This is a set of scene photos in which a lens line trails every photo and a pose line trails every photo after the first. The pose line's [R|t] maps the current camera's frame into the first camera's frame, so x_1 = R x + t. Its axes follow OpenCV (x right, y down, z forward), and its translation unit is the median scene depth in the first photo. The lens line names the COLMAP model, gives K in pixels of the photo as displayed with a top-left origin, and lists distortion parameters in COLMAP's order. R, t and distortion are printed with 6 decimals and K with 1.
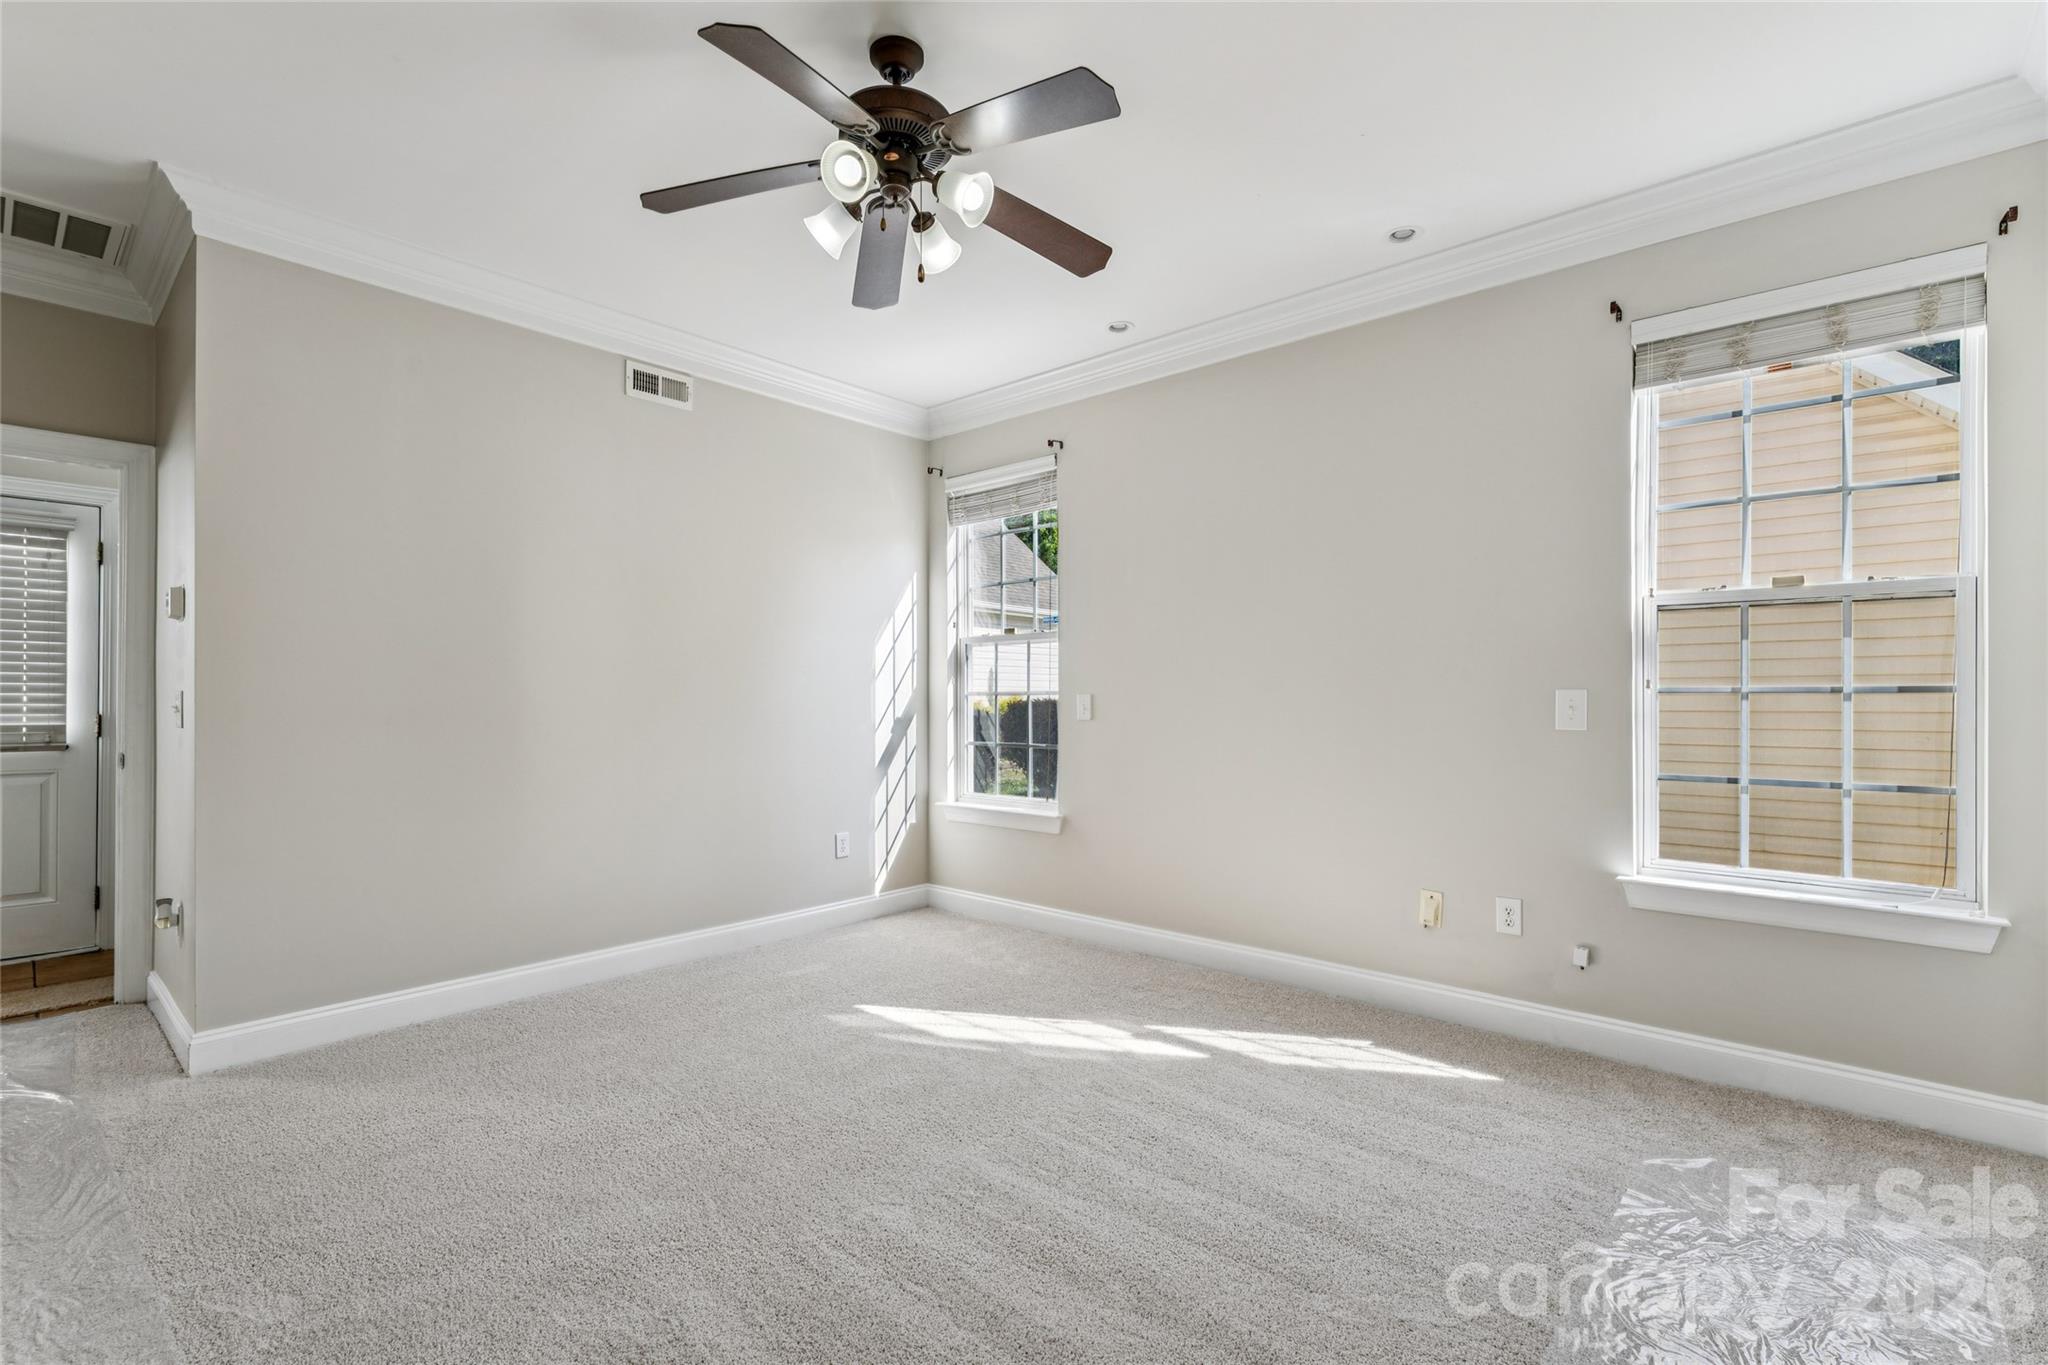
lens RADIAL K [[921.1, 0, 1017.4], [0, 921.1, 704.5], [0, 0, 1]] dist [0.000811, 0.000190]
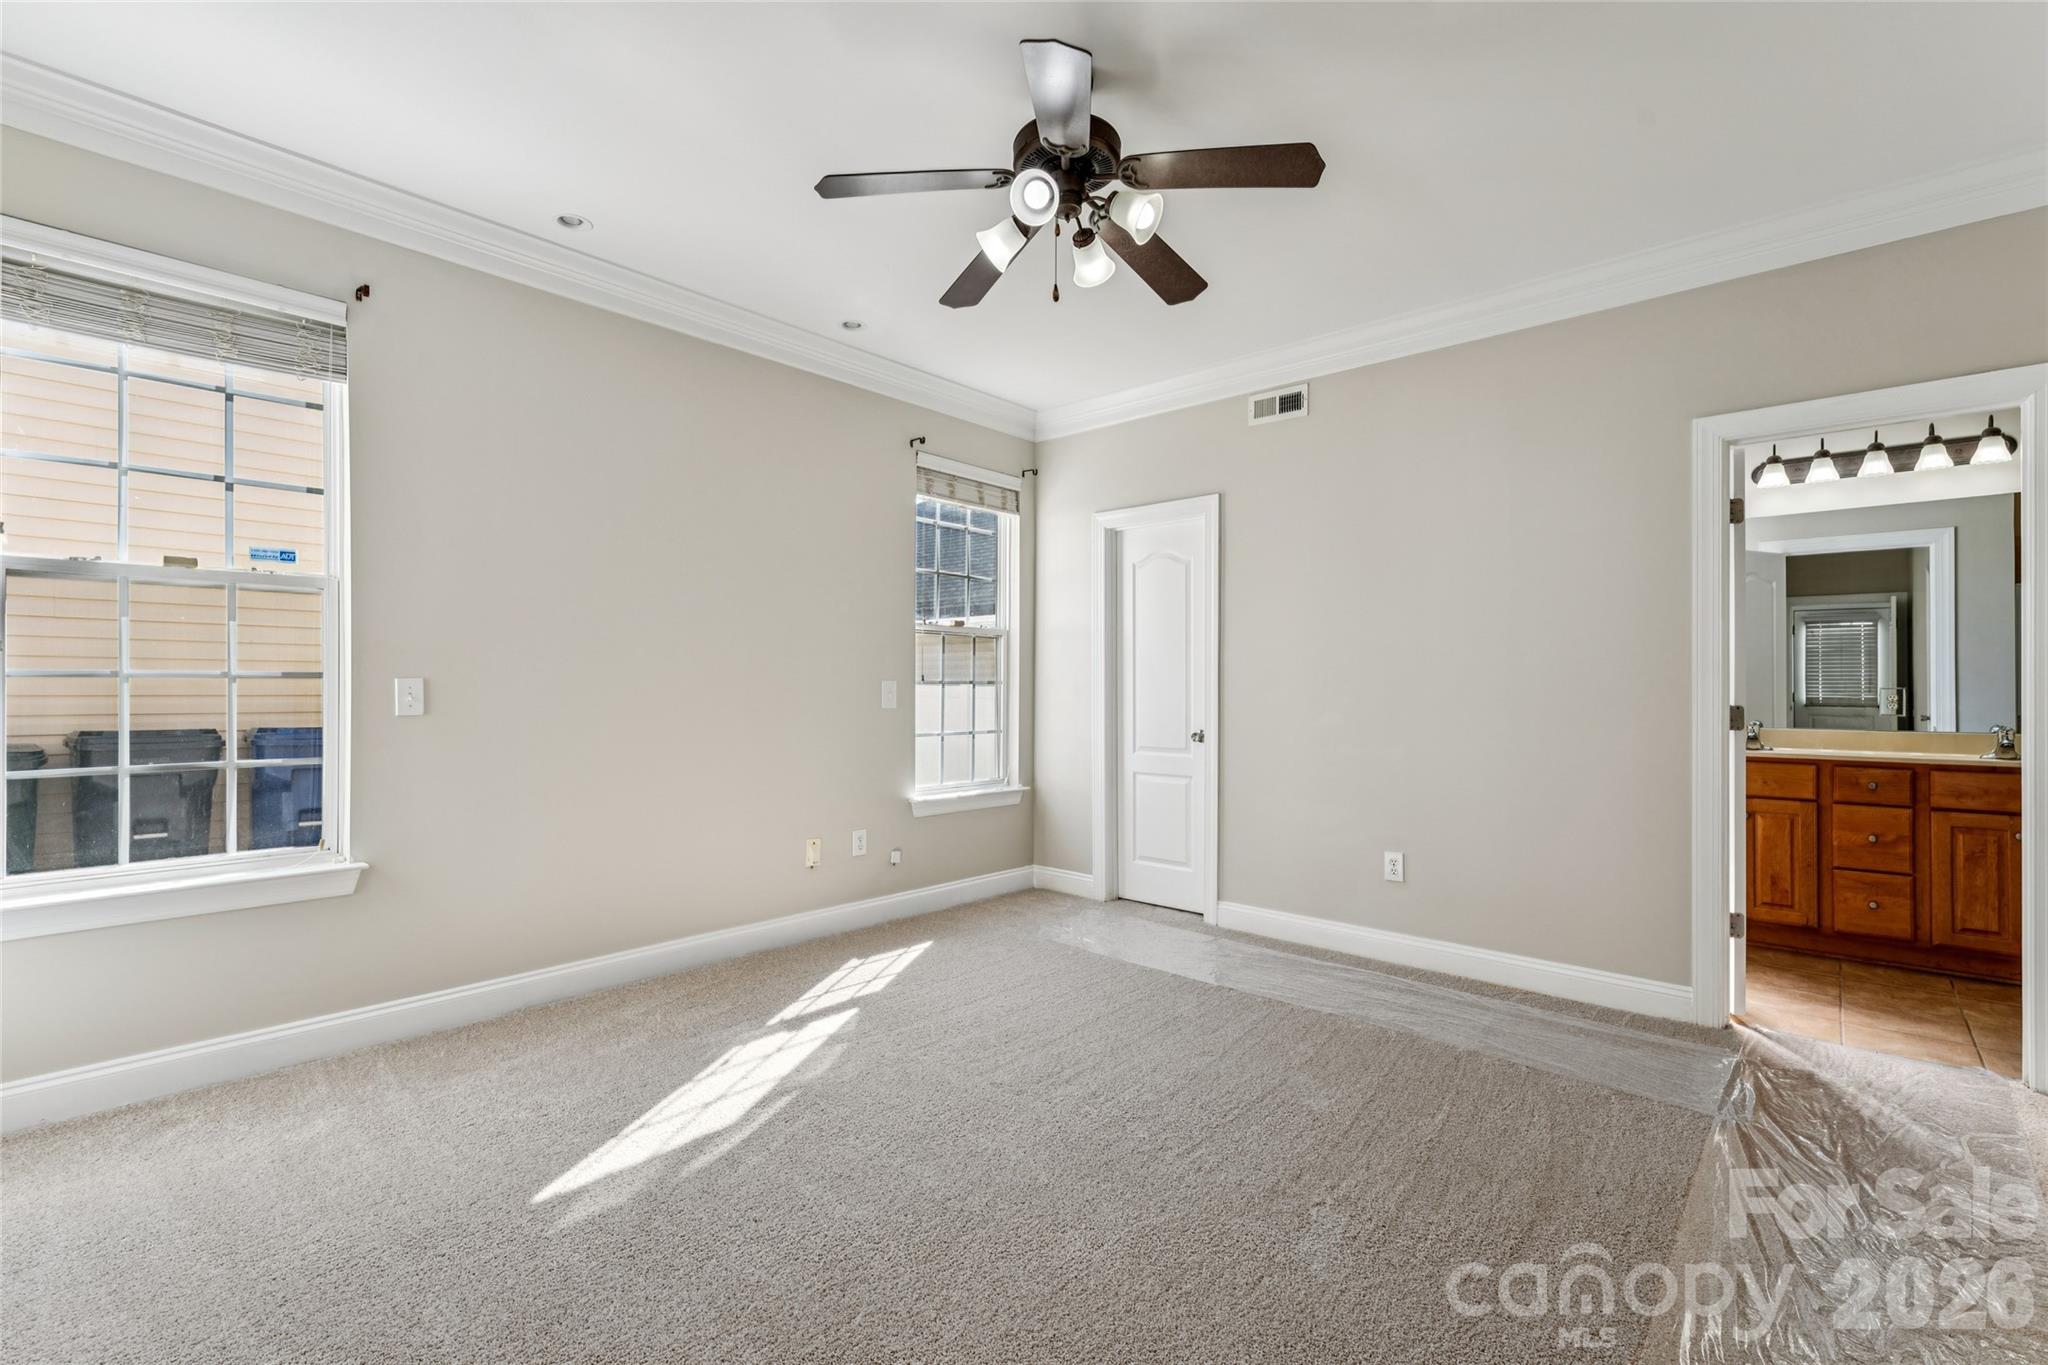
lens RADIAL K [[910.7, 0, 1020.9], [0, 910.7, 689.0], [0, 0, 1]] dist [0.002354, 0.000422]
pose [[0.004466, -0.004132, 0.999981, -0.818525], [0.002686, 0.999988, 0.004120, -0.007061], [-0.999986, 0.002668, 0.004478, 0.730274]]
